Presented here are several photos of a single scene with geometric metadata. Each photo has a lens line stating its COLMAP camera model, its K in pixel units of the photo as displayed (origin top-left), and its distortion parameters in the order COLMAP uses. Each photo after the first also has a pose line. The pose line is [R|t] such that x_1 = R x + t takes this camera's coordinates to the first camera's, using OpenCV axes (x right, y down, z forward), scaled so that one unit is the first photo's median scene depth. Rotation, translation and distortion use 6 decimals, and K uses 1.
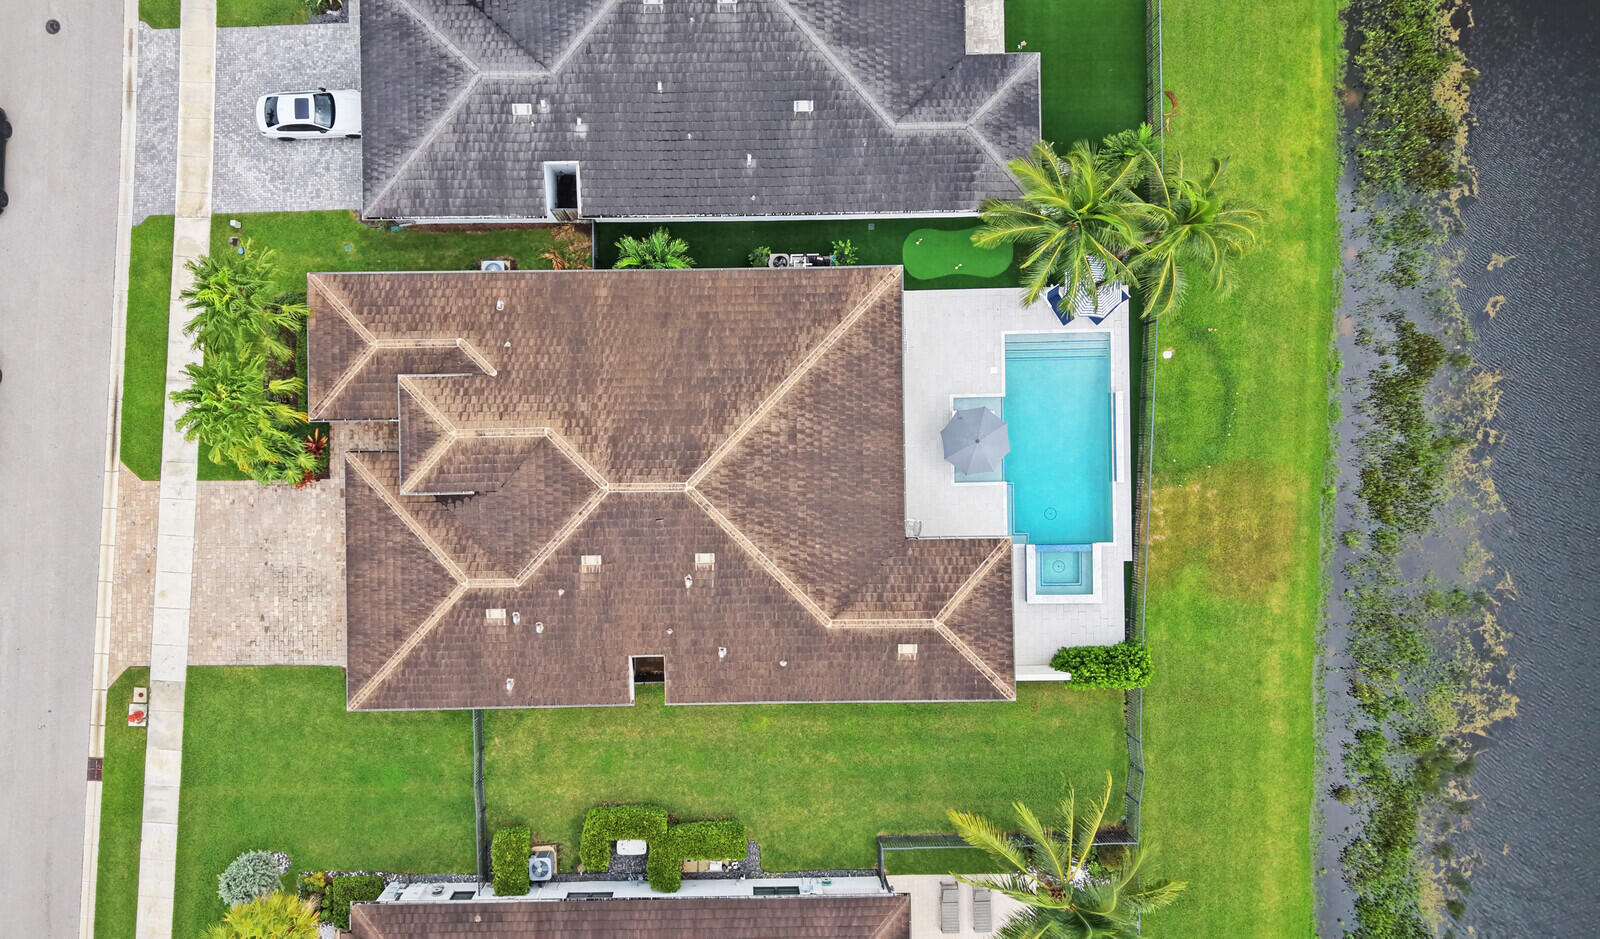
lens RADIAL K [[1146.7, 0, 728.9], [0, 1146.7, 461.8], [0, 0, 1]] dist [0.004002, -0.005908]
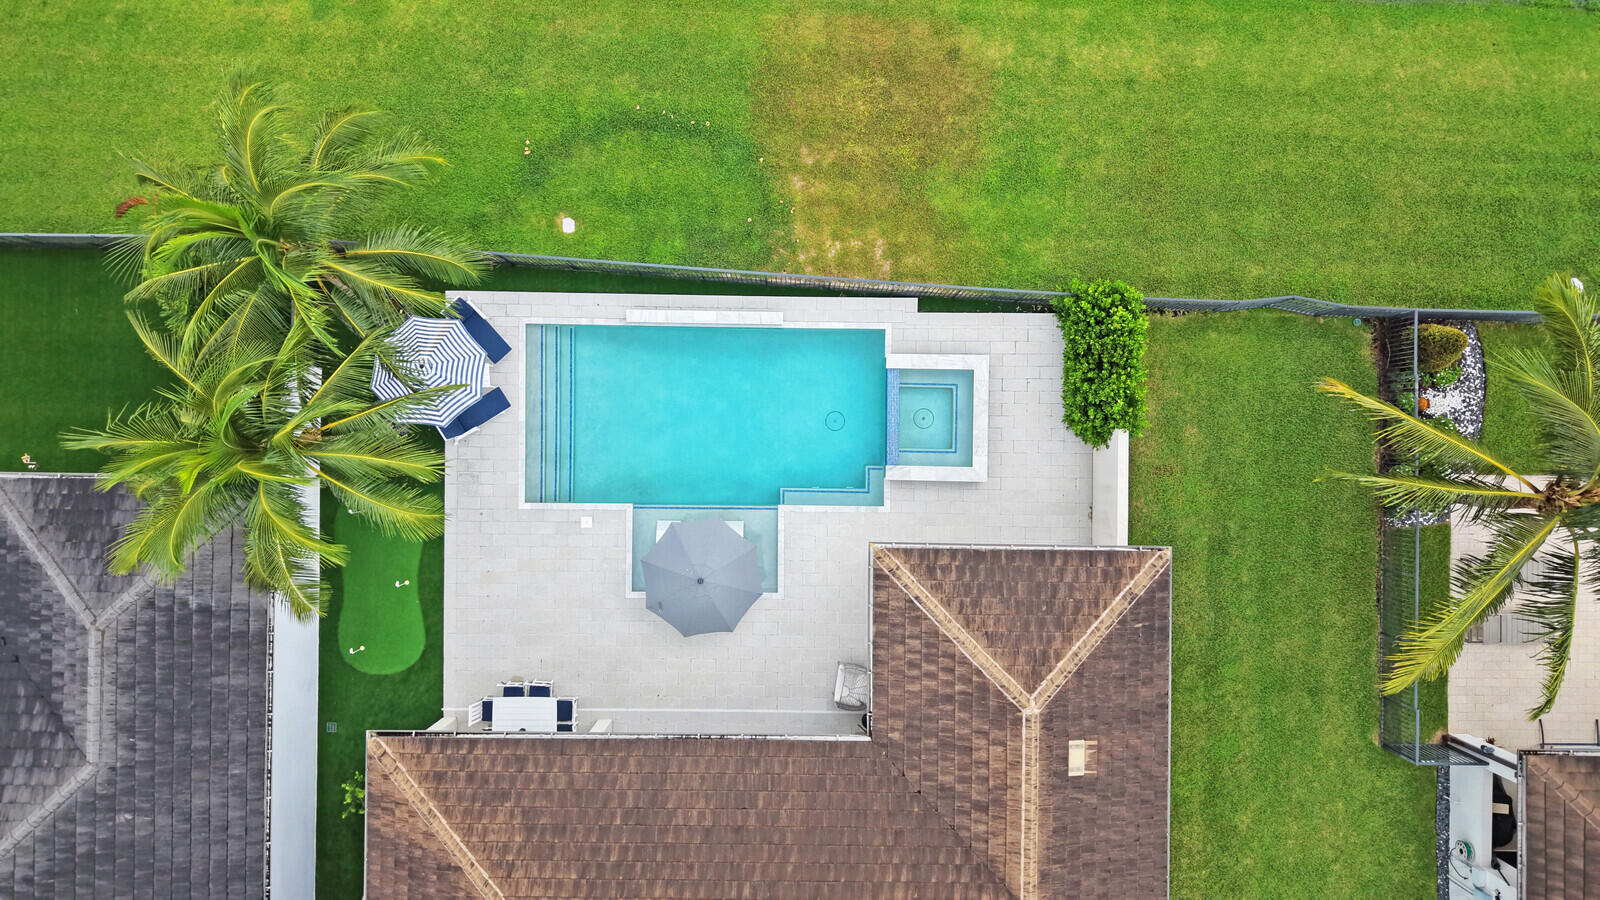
lens RADIAL K [[1063.9, 0, 804.8], [0, 1063.9, 445.2], [0, 0, 1]] dist [0.025483, -0.040193]
pose [[0.025436, -0.999634, 0.009179, 0.289371], [0.999669, 0.025470, 0.003643, 0.030574], [-0.003876, 0.009083, 0.999951, 0.492533]]
